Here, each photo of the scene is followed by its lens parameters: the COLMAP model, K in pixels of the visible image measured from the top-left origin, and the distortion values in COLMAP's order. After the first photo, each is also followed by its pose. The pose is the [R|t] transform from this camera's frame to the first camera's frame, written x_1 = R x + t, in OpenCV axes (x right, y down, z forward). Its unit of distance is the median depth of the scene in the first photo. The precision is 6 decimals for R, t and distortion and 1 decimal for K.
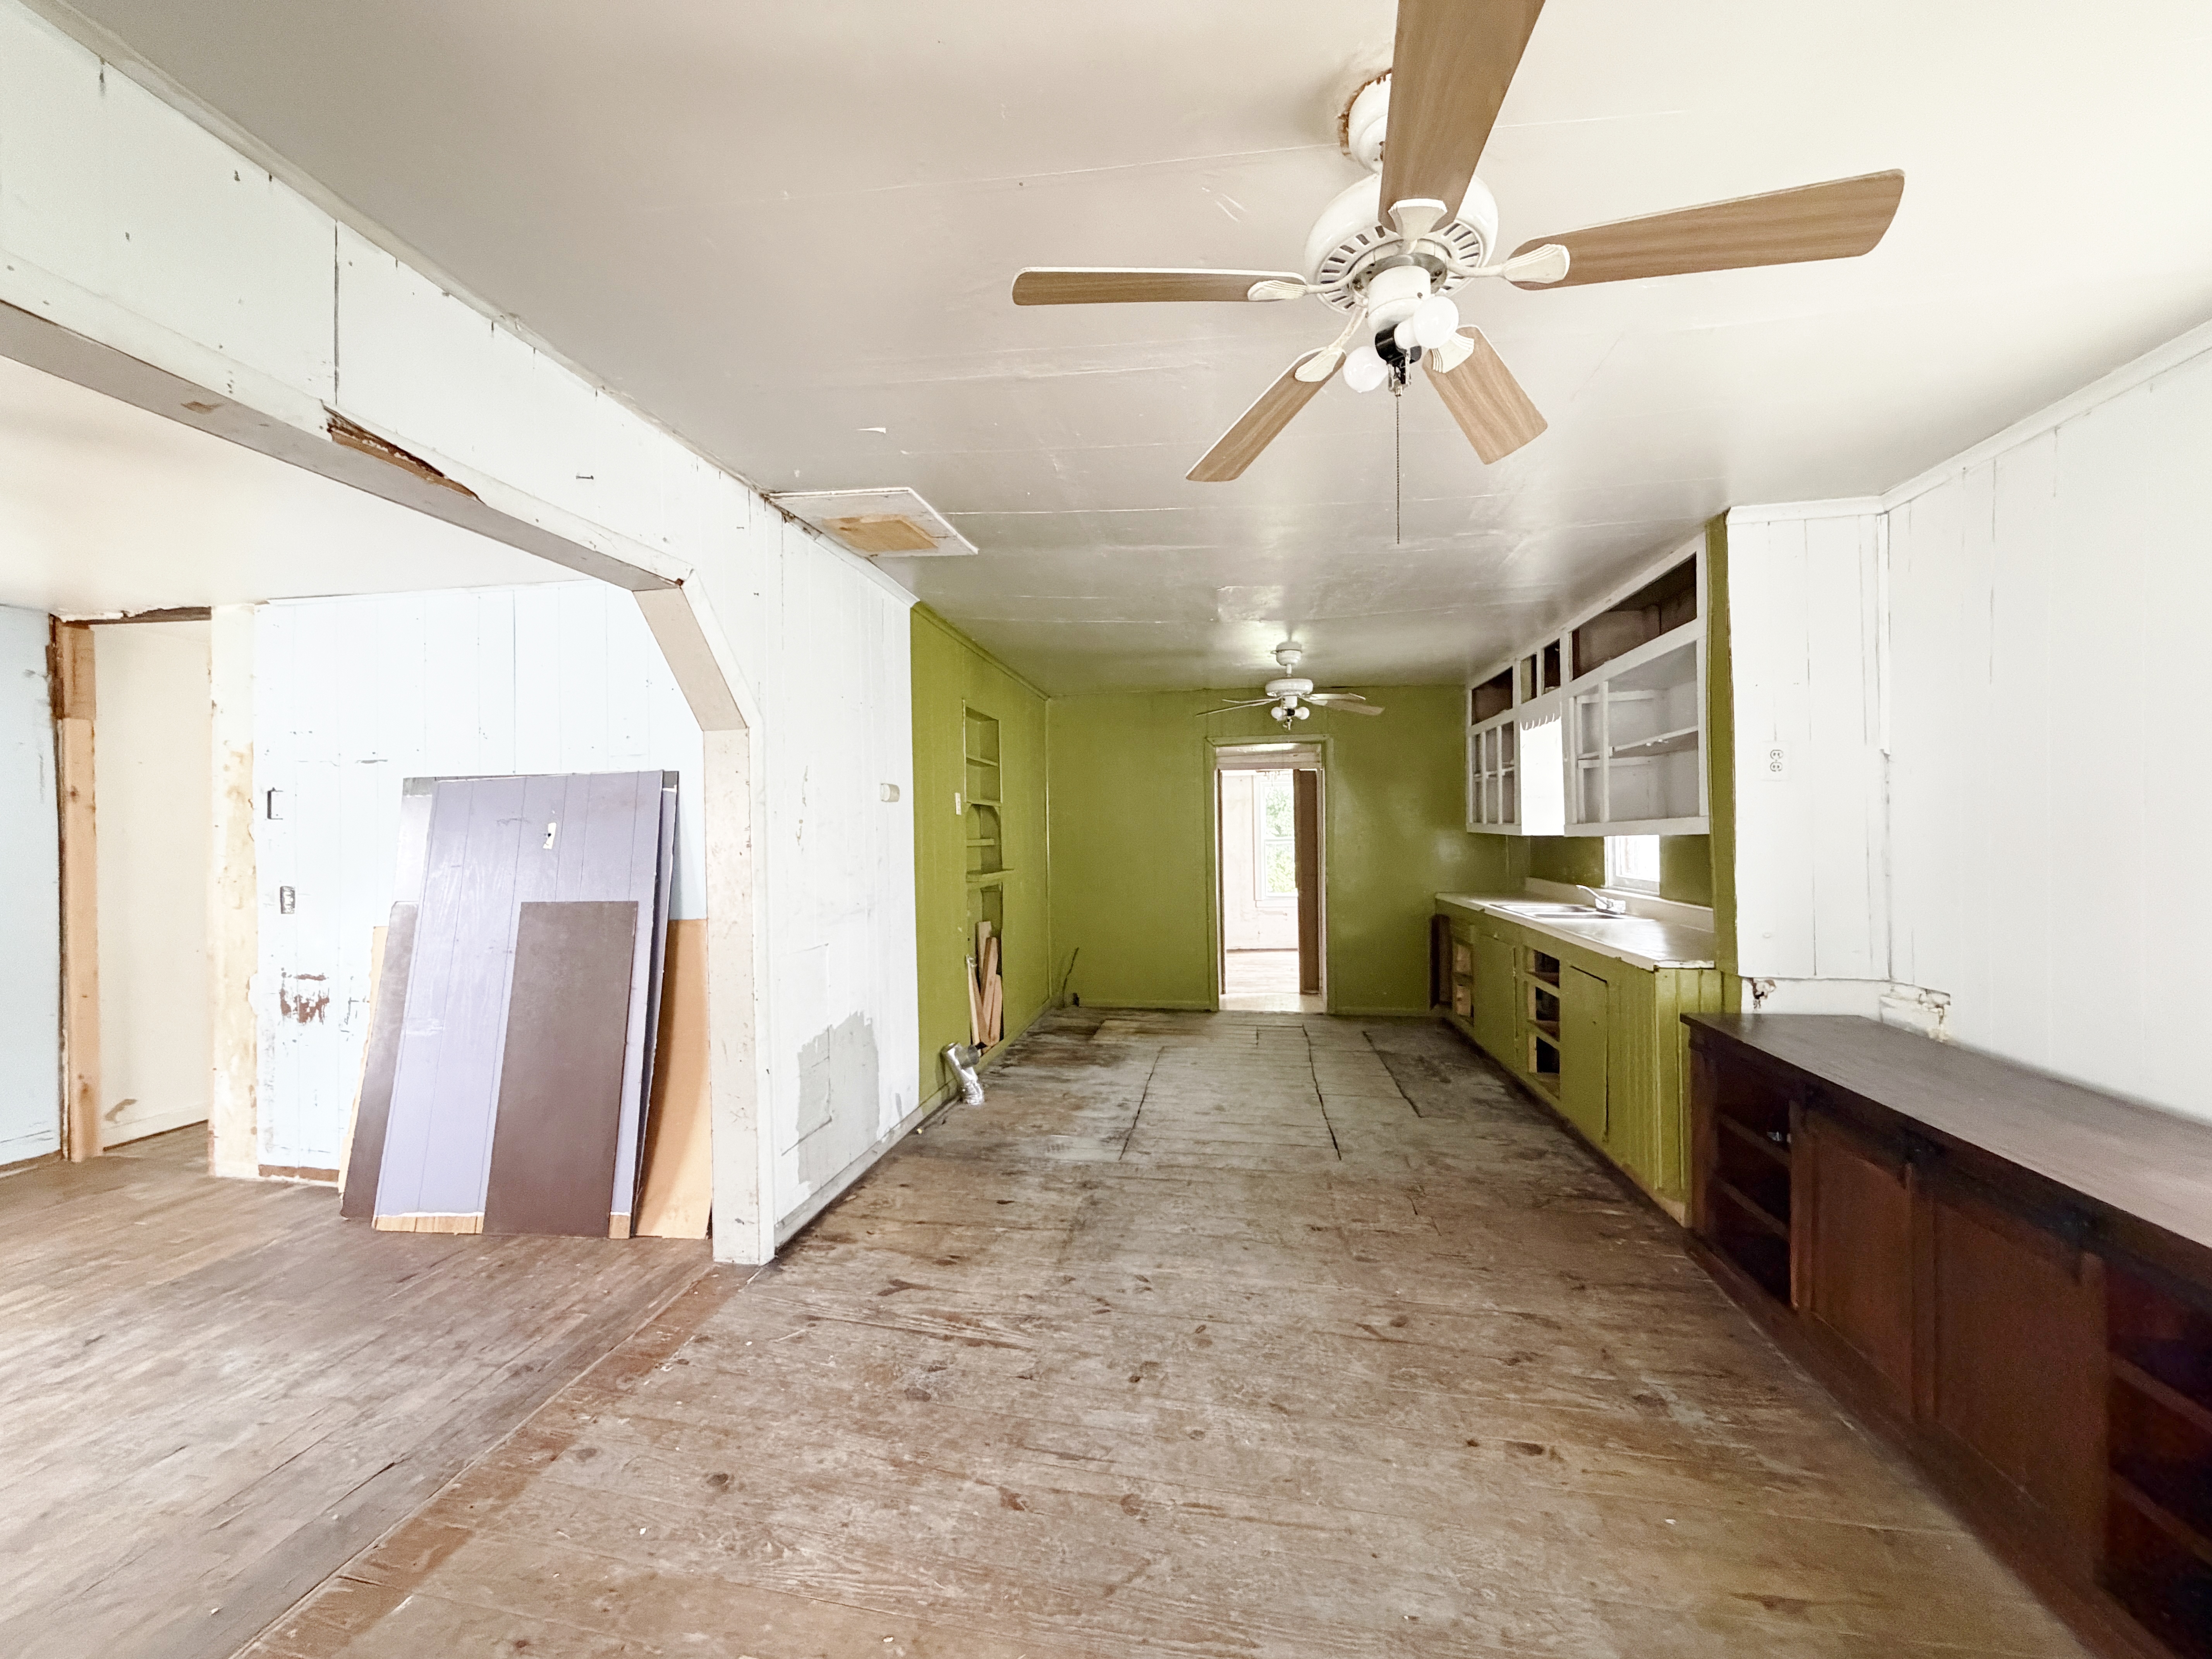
lens RADIAL K [[882.9, 0, 1105.2], [0, 882.9, 829.8], [0, 0, 1]] dist [0.000872, 0.000410]
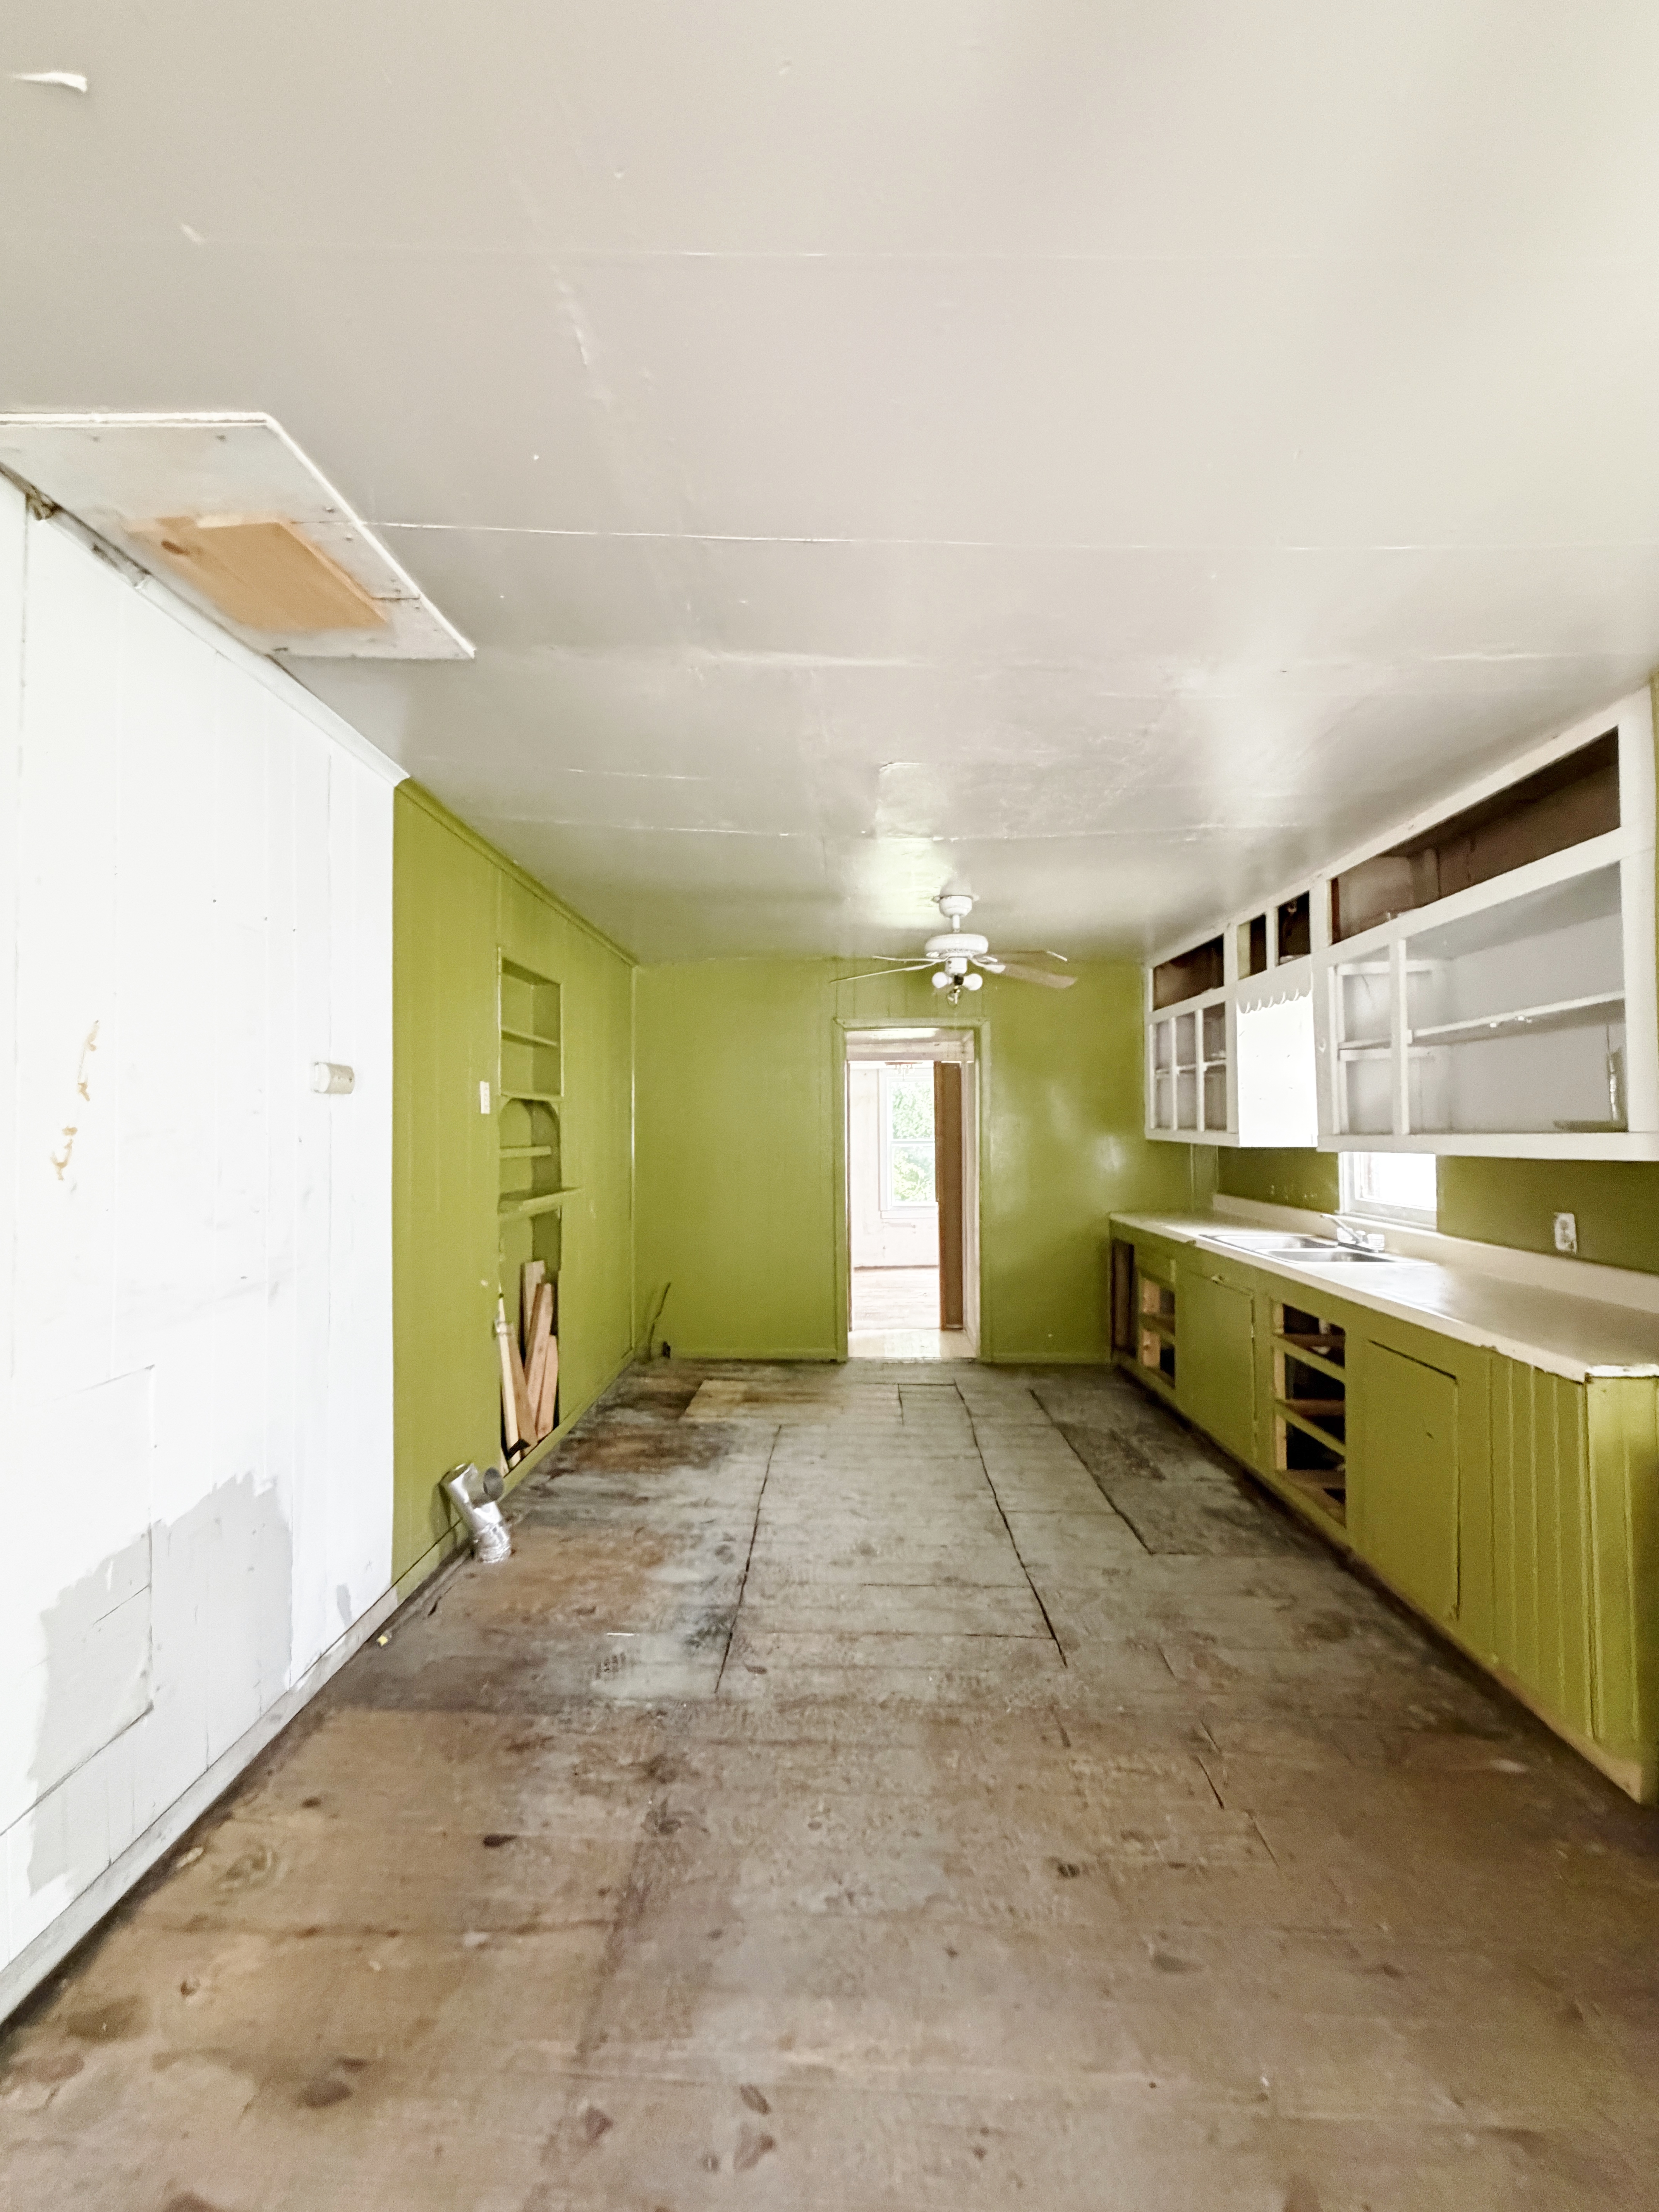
lens RADIAL K [[882.9, 0, 826.5], [0, 882.9, 1102.6], [0, 0, 1]] dist [0.000872, 0.000410]
pose [[0.991738, 0.011736, 0.127743, 0.009375], [-0.008476, 0.999625, -0.026030, -0.012810], [-0.128001, 0.024732, 0.991466, 0.364224]]
